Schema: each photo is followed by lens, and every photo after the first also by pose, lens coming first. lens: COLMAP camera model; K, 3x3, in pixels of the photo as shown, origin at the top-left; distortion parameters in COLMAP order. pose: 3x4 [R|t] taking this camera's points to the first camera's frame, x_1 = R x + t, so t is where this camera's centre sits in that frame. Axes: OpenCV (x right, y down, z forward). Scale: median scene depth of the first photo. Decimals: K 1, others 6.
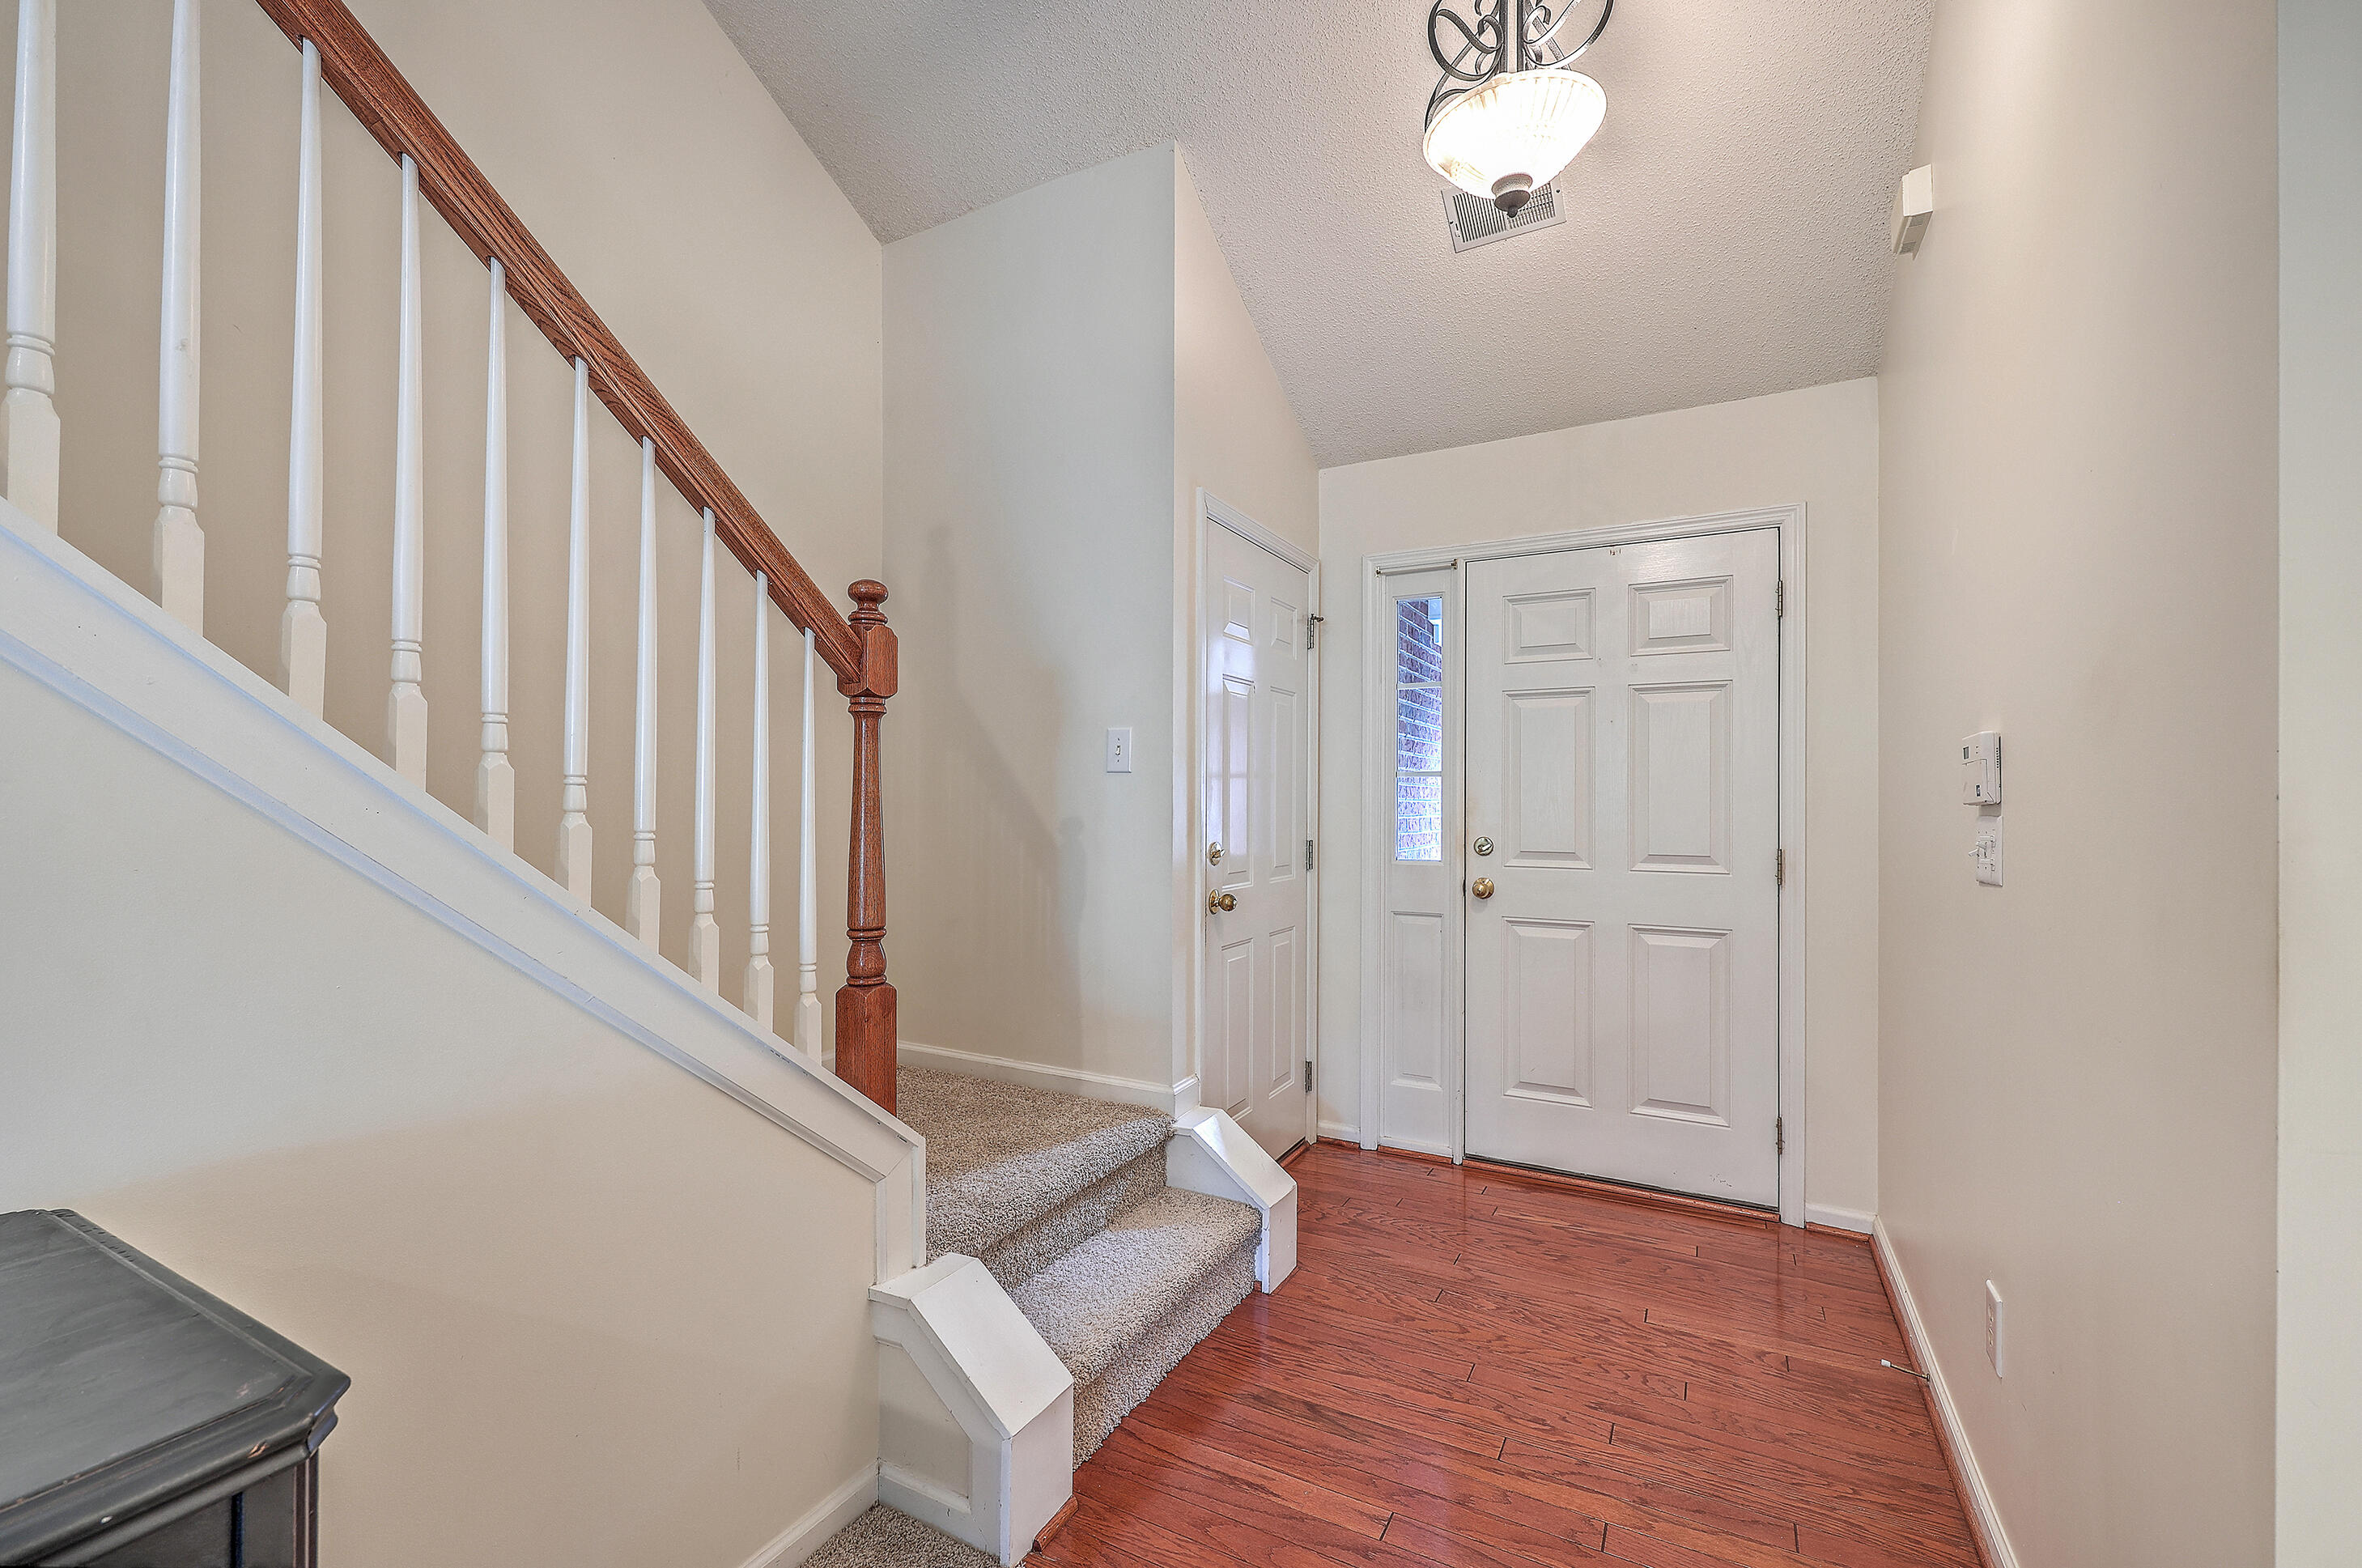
lens RADIAL K [[940.6, 0, 1185.8], [0, 940.6, 799.8], [0, 0, 1]] dist [0.002643, 0.000288]
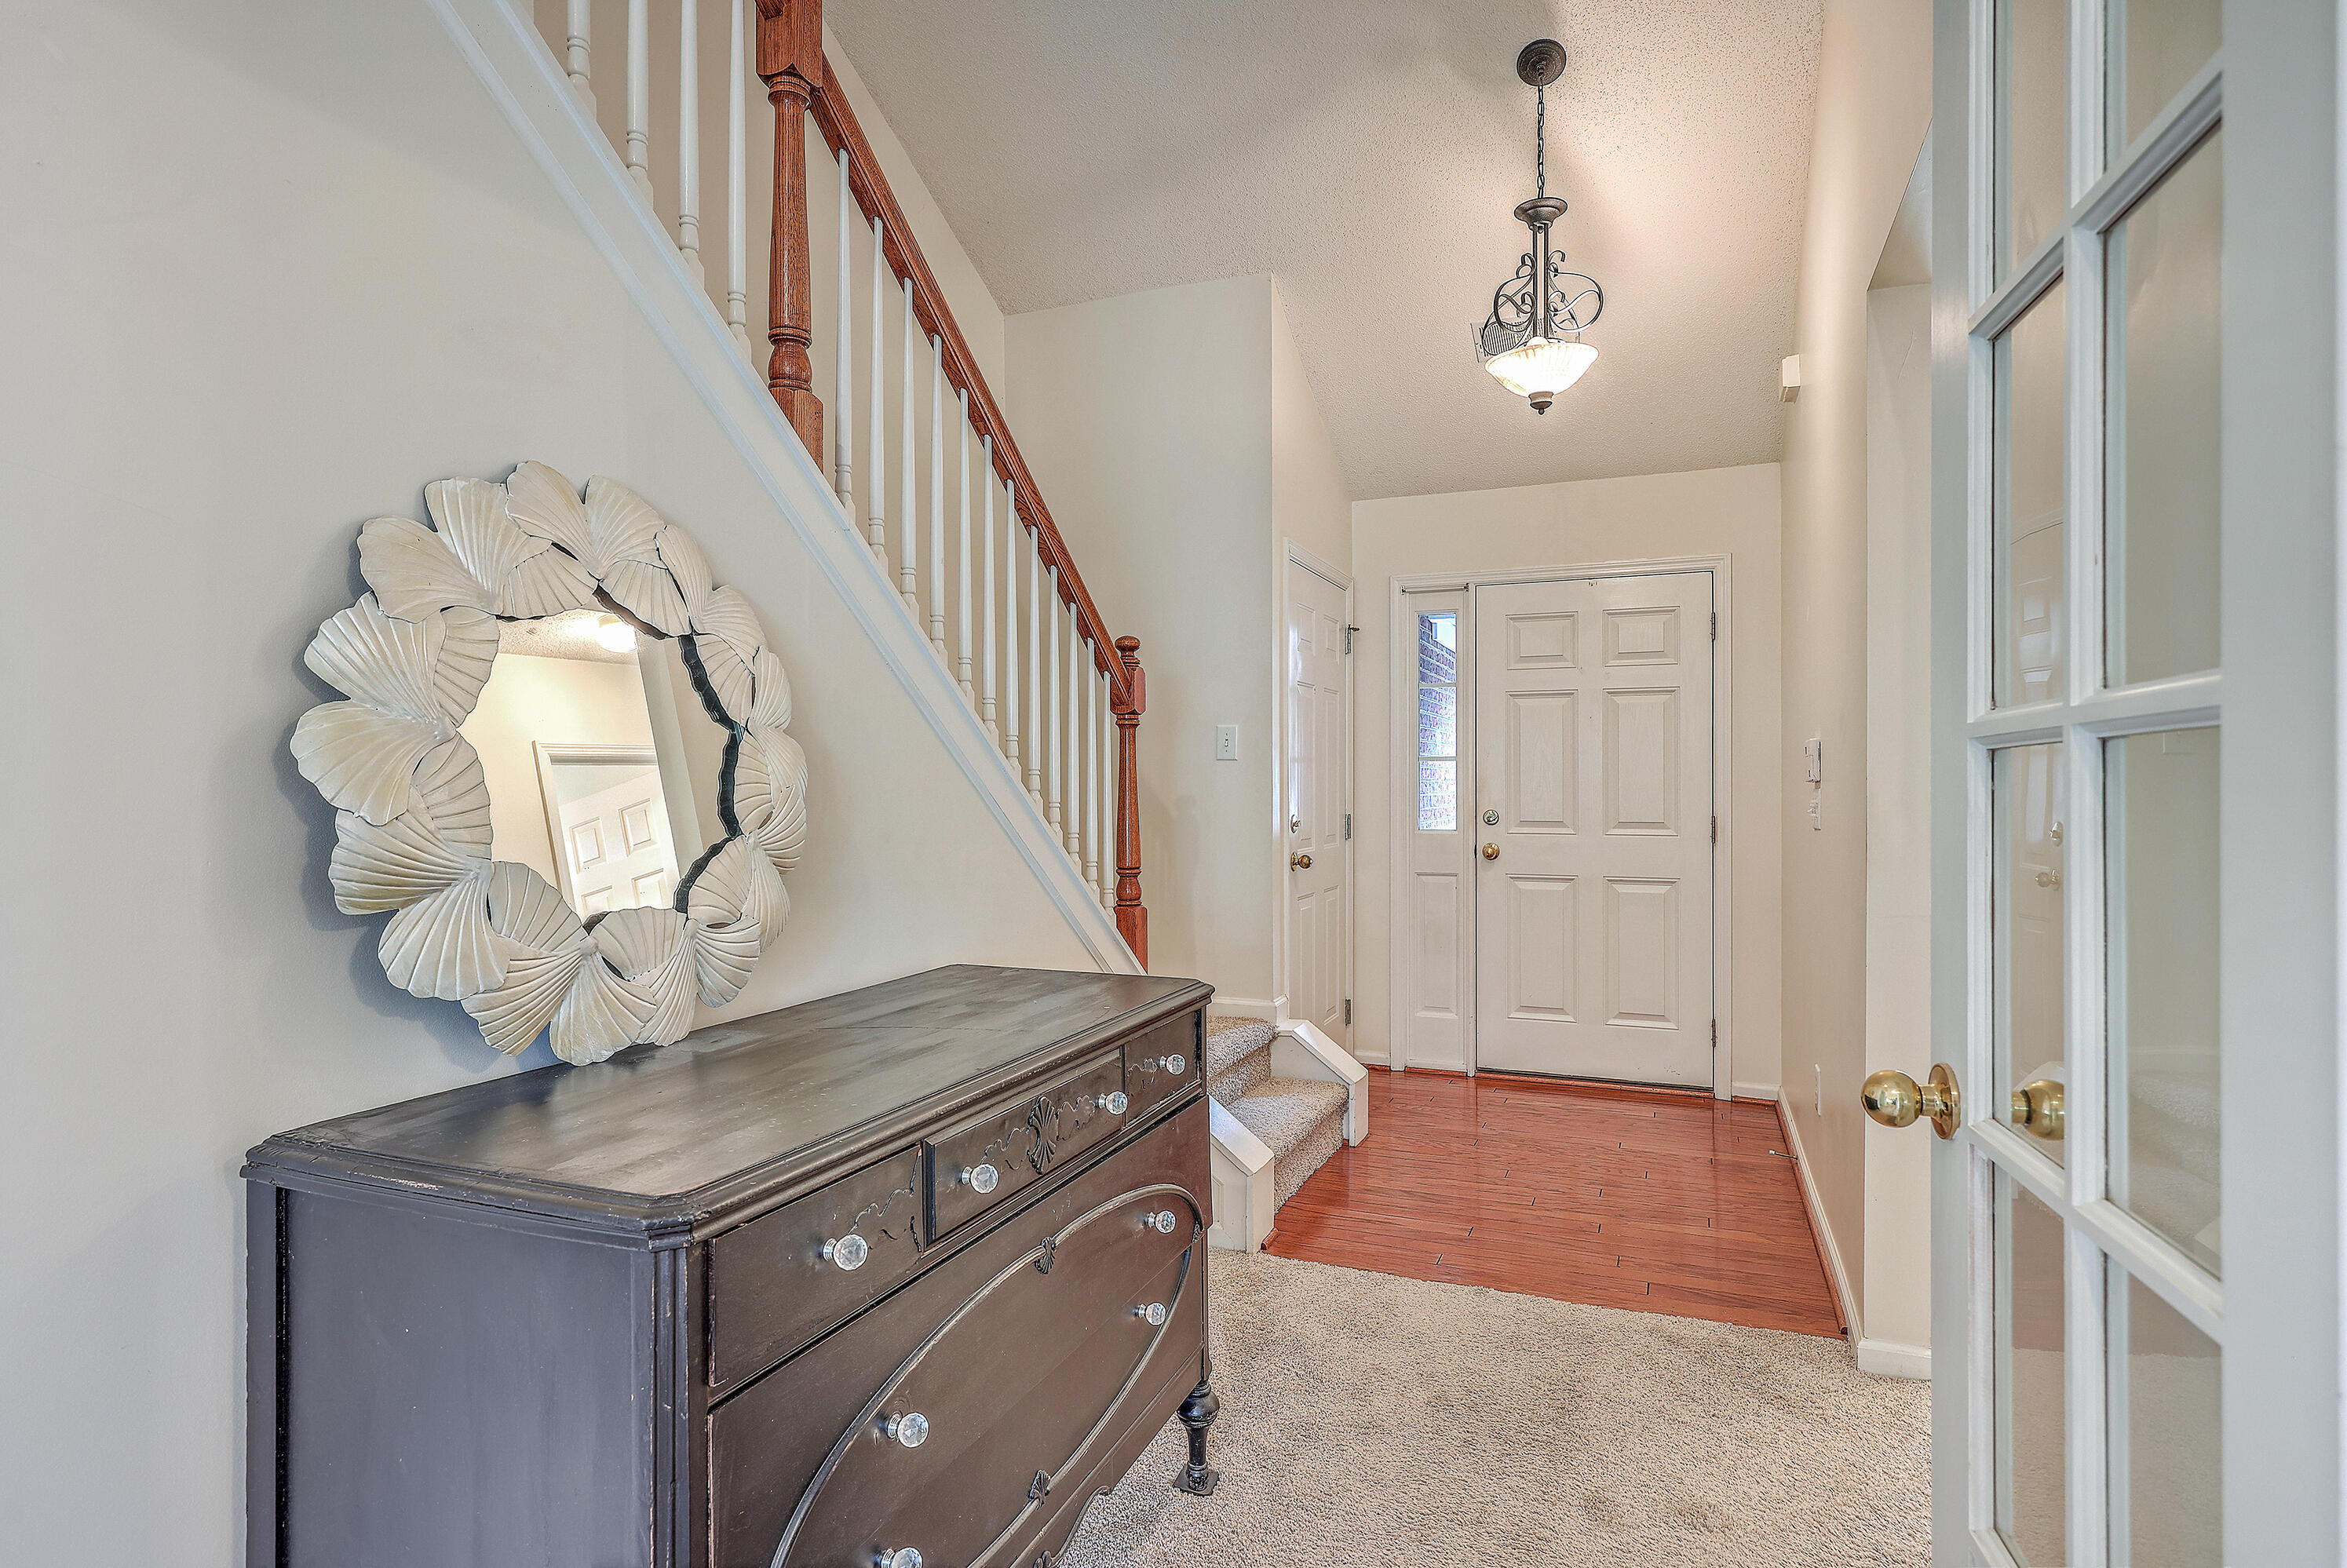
lens RADIAL K [[1193.3, 0, 1186.9], [0, 1193.3, 788.5], [0, 0, 1]] dist [0.004867, 0.000541]
pose [[0.992737, -0.006342, 0.120139, -0.293202], [0.005424, 0.999954, 0.007966, -0.003543], [-0.120184, -0.007256, 0.992725, -0.555223]]
